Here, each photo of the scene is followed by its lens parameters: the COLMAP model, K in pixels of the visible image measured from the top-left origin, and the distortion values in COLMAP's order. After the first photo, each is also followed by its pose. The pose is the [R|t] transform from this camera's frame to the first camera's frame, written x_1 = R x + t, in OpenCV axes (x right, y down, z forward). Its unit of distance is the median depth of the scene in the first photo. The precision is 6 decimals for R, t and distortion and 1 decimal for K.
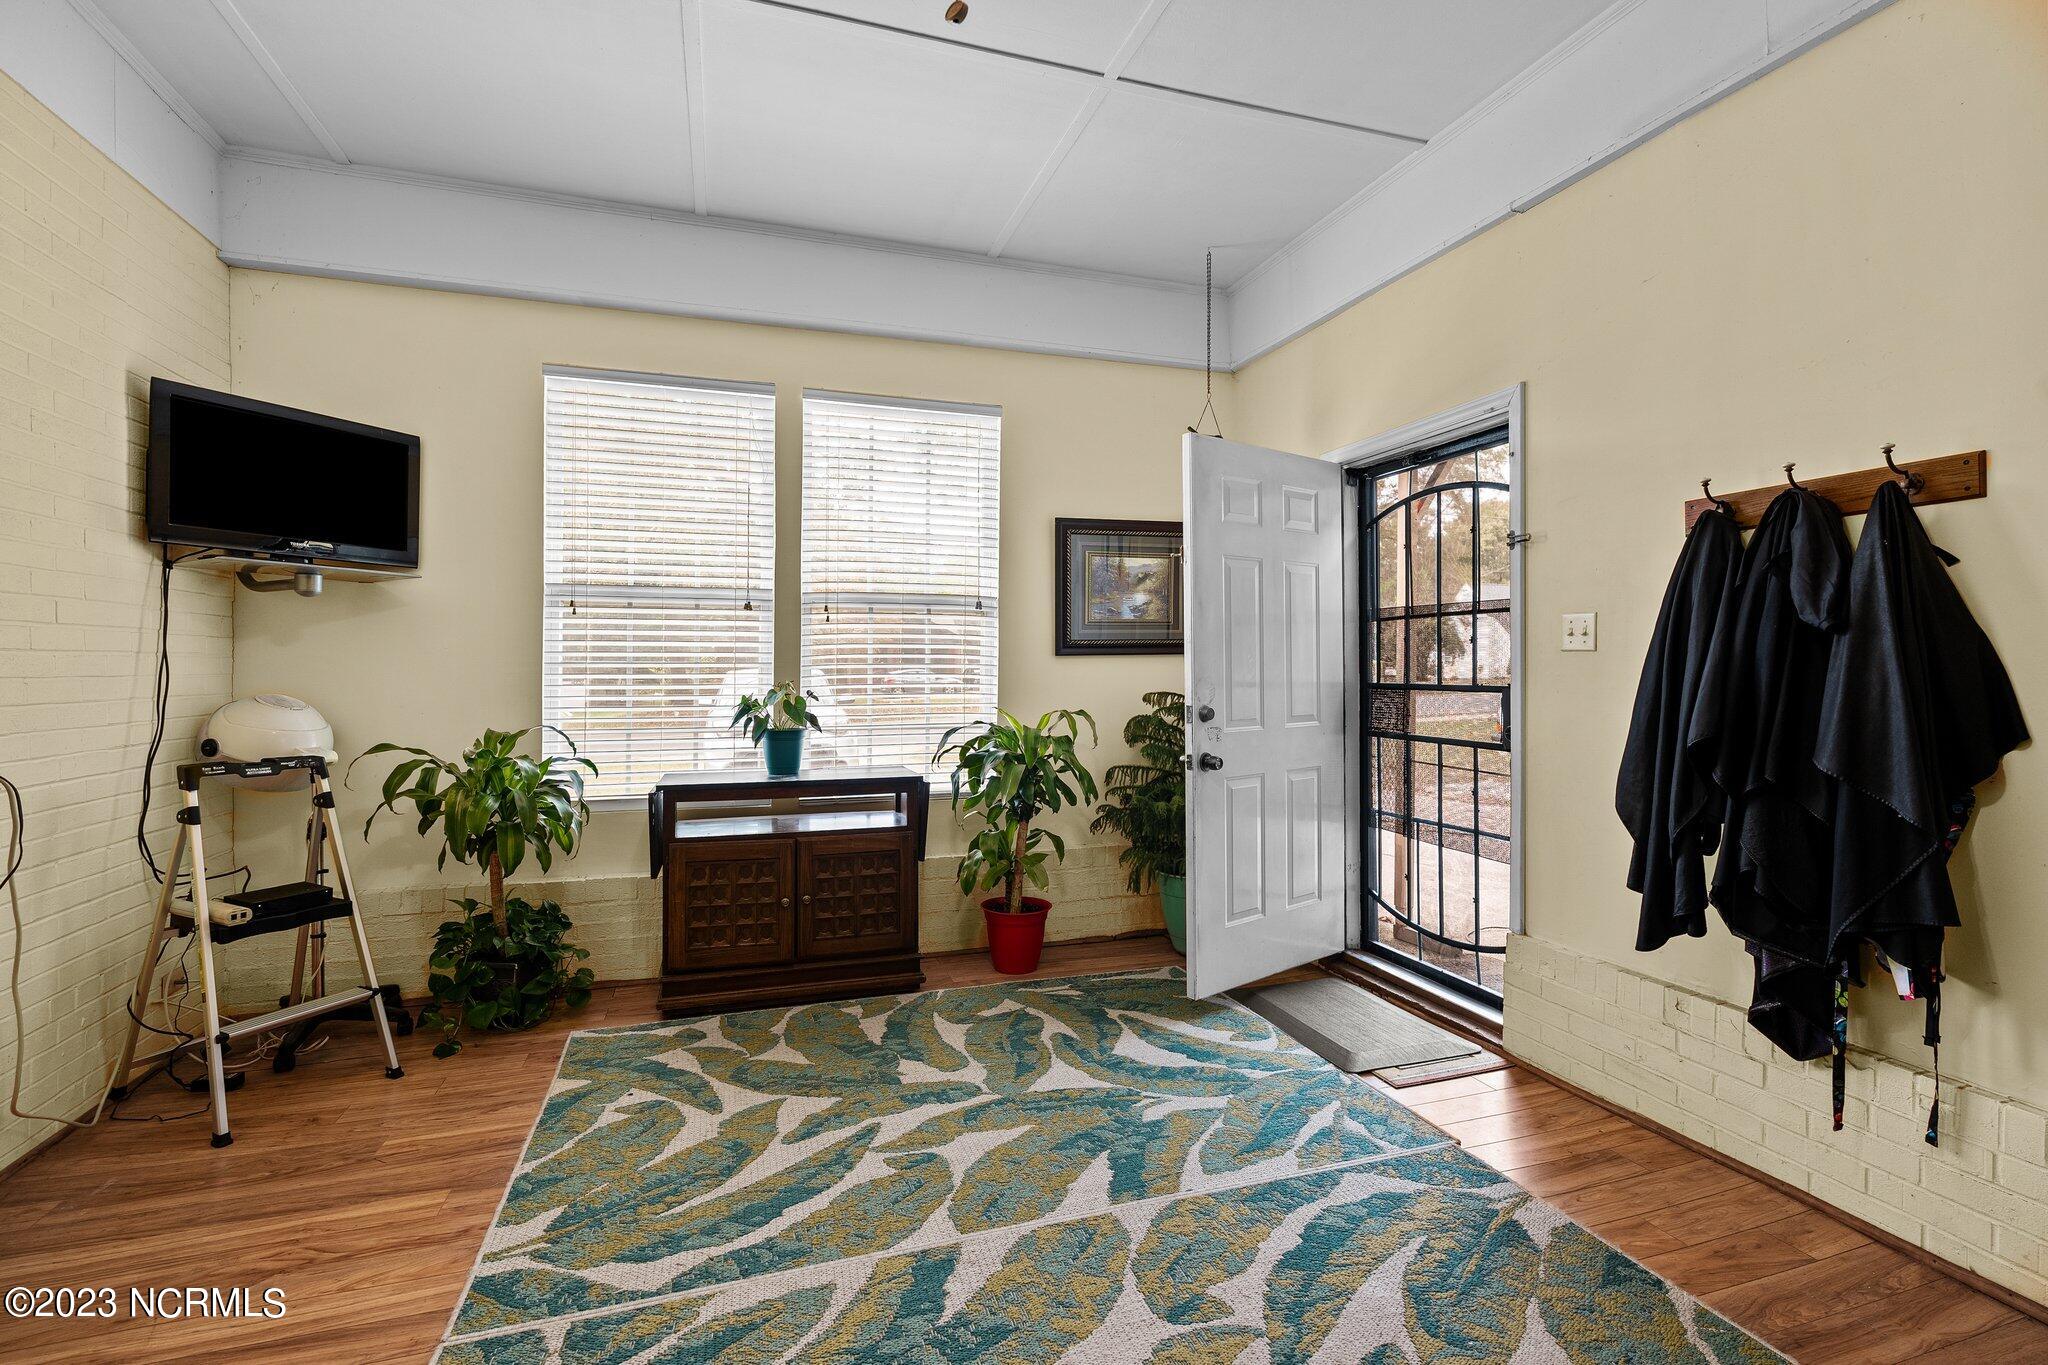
lens RADIAL K [[917.8, 0, 1018.5], [0, 917.8, 676.0], [0, 0, 1]] dist [-0.006929, 0.000866]
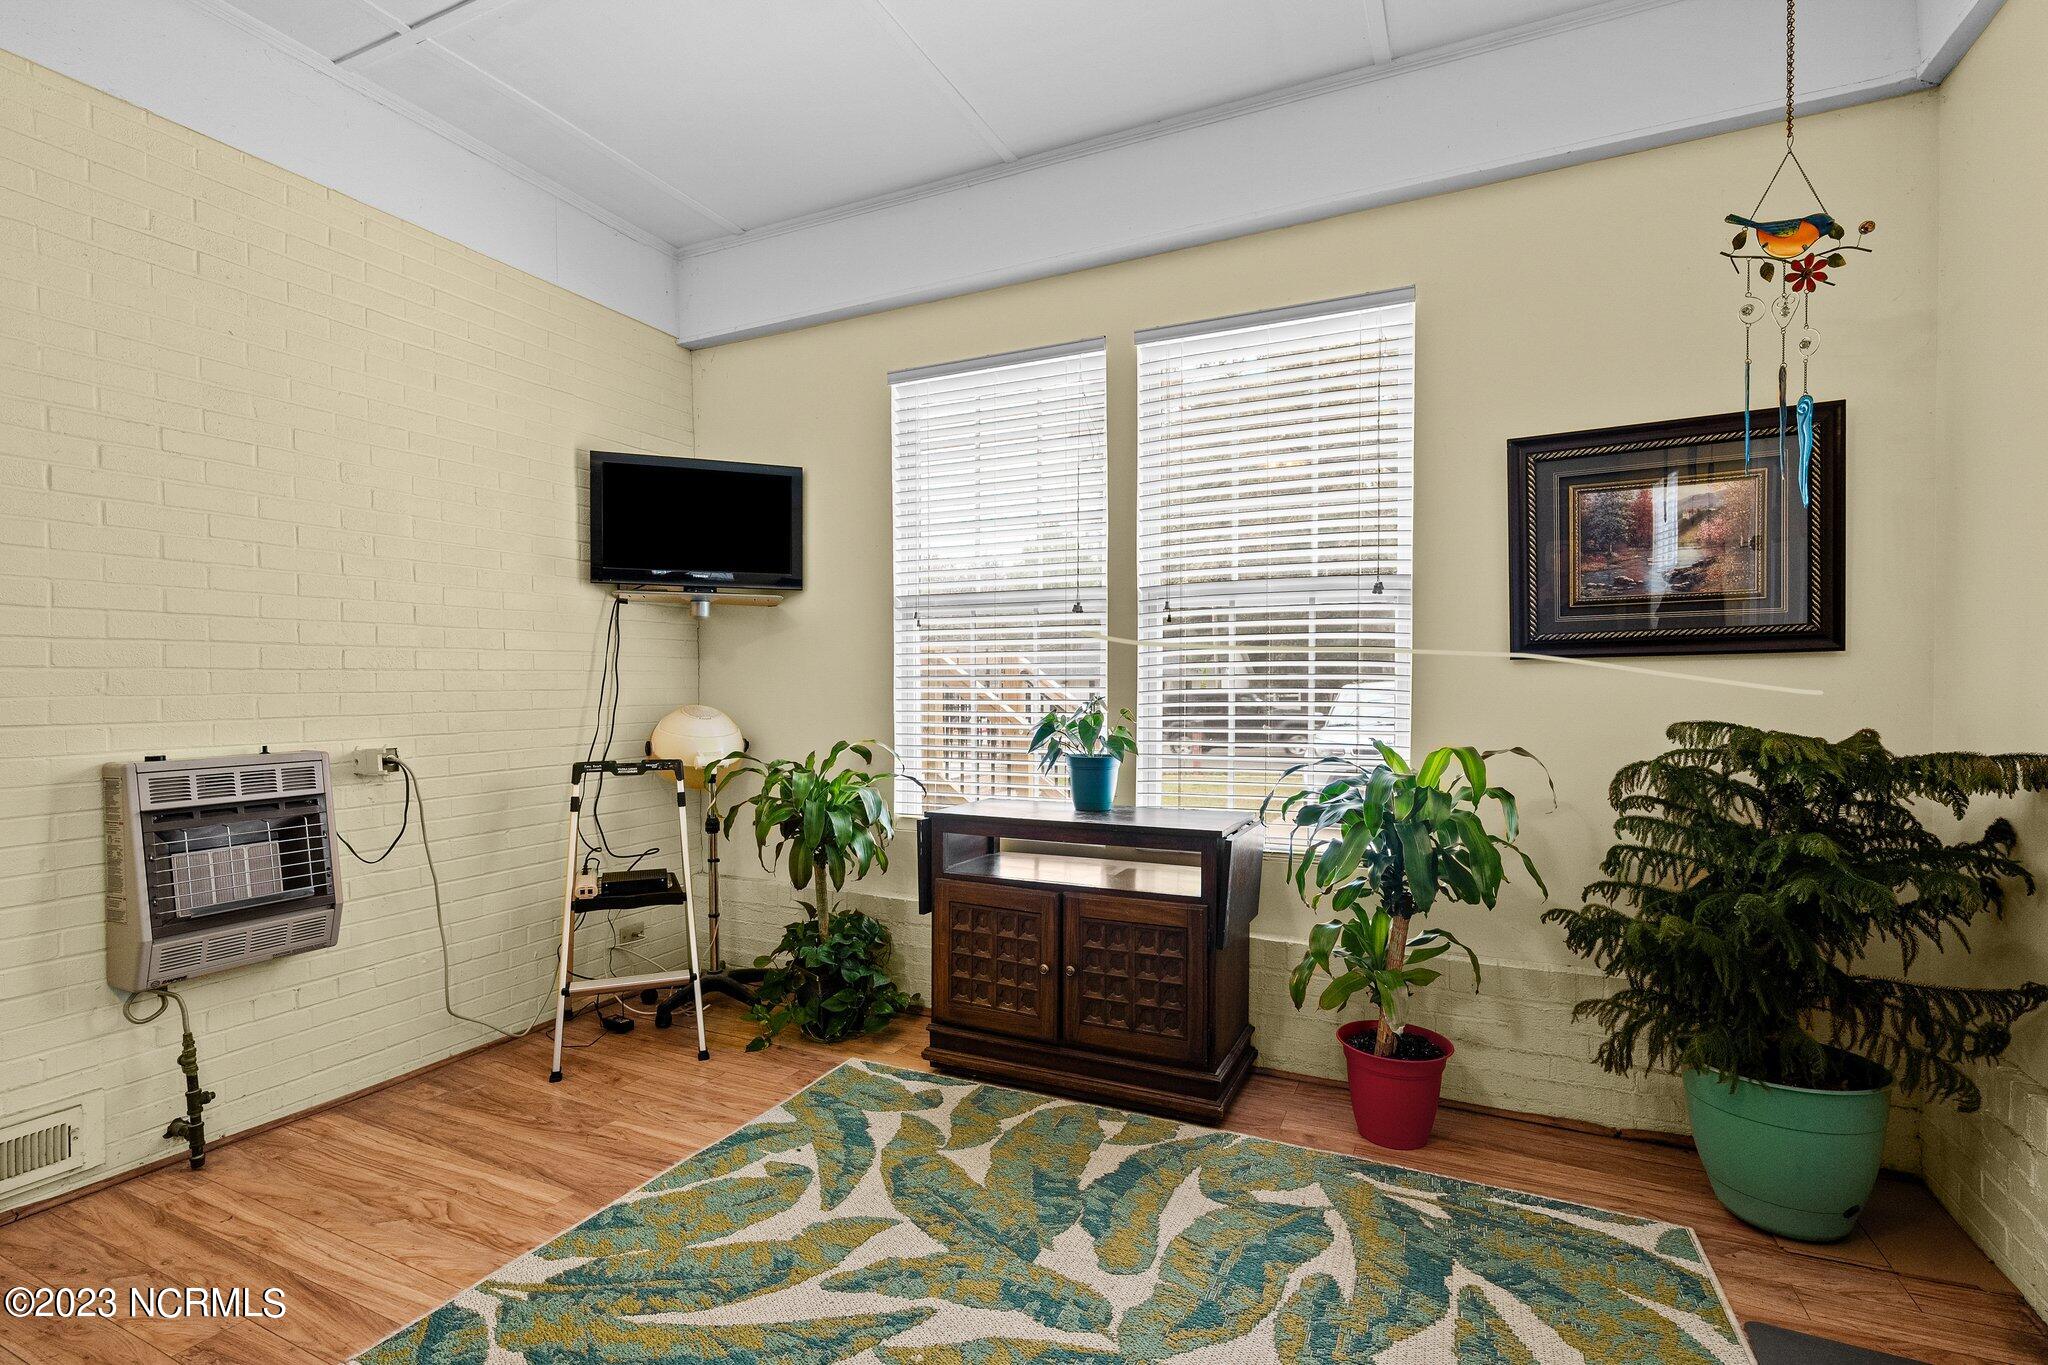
lens RADIAL K [[930.9, 0, 1026.5], [0, 930.9, 700.6], [0, 0, 1]] dist [-0.008902, 0.001001]
pose [[0.730094, 0.011570, -0.683249, 0.301861], [-0.000712, 0.999869, 0.016171, -0.005217], [0.683347, -0.011320, 0.730006, 0.395676]]
